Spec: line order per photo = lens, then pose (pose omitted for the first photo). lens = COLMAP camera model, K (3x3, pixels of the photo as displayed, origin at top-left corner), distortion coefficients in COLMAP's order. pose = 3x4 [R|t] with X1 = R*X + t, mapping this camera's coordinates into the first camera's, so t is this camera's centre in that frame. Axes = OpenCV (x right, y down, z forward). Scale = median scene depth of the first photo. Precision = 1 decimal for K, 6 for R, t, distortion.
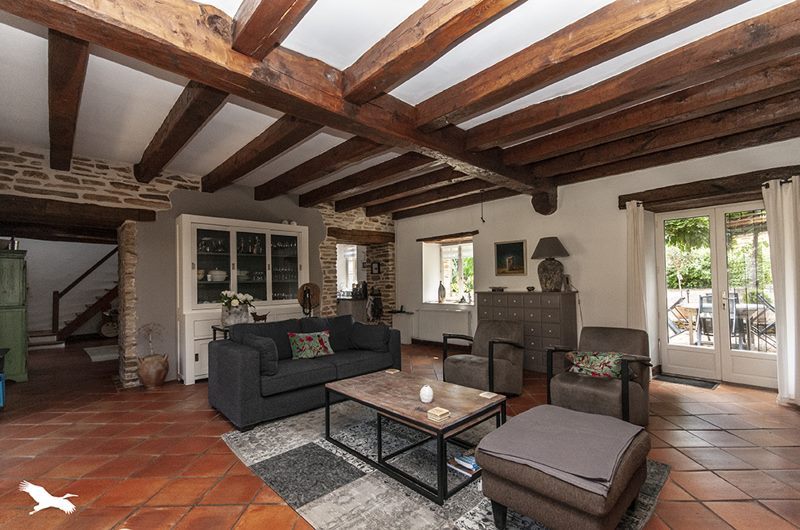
lens RADIAL K [[360.4, 0, 405.6], [0, 360.4, 270.4], [0, 0, 1]] dist [-0.002817, -0.000205]
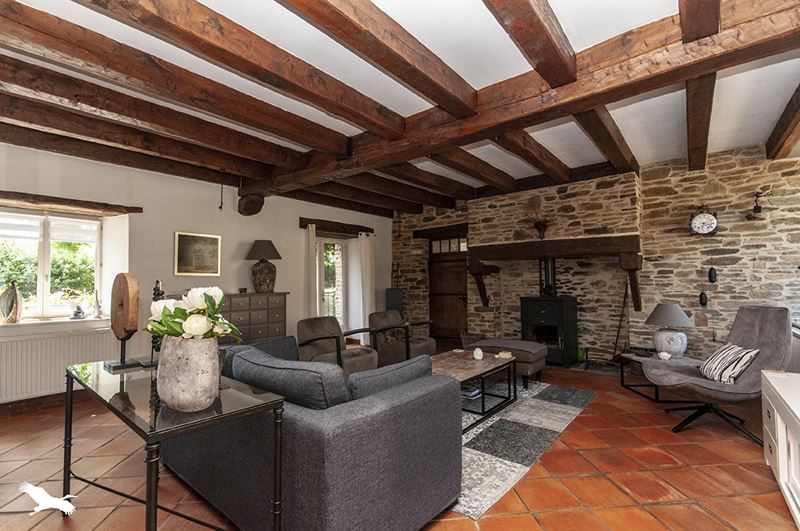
lens RADIAL K [[360.4, 0, 405.0], [0, 360.4, 269.9], [0, 0, 1]] dist [-0.002817, -0.000205]
pose [[-0.119117, 0.054553, 0.991380, -1.270034], [-0.023143, 0.998066, -0.057701, 0.083539], [-0.992610, -0.029817, -0.117624, 1.354197]]
